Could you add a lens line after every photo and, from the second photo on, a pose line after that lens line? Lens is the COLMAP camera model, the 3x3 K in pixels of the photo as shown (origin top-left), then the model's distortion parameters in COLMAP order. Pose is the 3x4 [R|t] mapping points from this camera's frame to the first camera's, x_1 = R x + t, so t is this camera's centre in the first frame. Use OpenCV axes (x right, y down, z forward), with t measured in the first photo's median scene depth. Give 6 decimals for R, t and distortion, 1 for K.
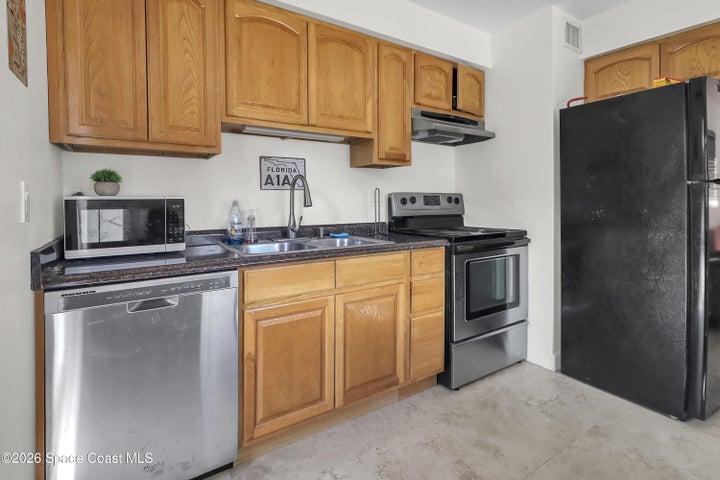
lens RADIAL K [[366.7, 0, 360.2], [0, 366.7, 228.7], [0, 0, 1]] dist [-0.004485, -0.000500]
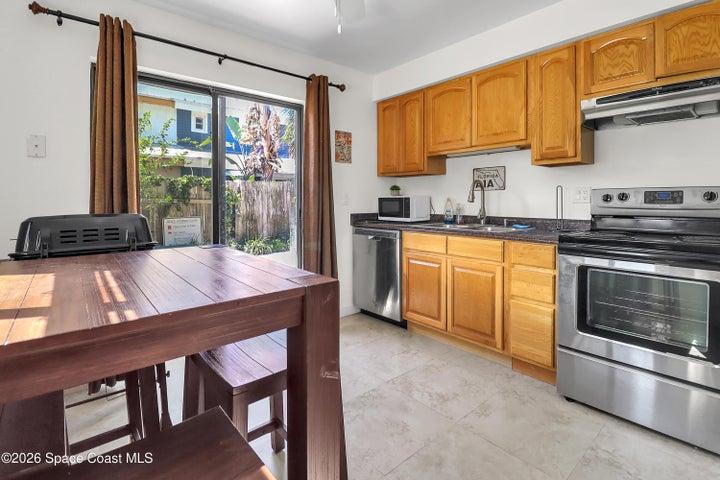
lens RADIAL K [[342.1, 0, 360.0], [0, 342.1, 240.0], [0, 0, 1]] dist [-0.003123, -0.000257]
pose [[0.114226, 0.121114, -0.986045, 1.145767], [-0.071938, 0.990944, 0.113382, -0.031310], [0.990847, 0.057983, 0.121904, 0.383453]]
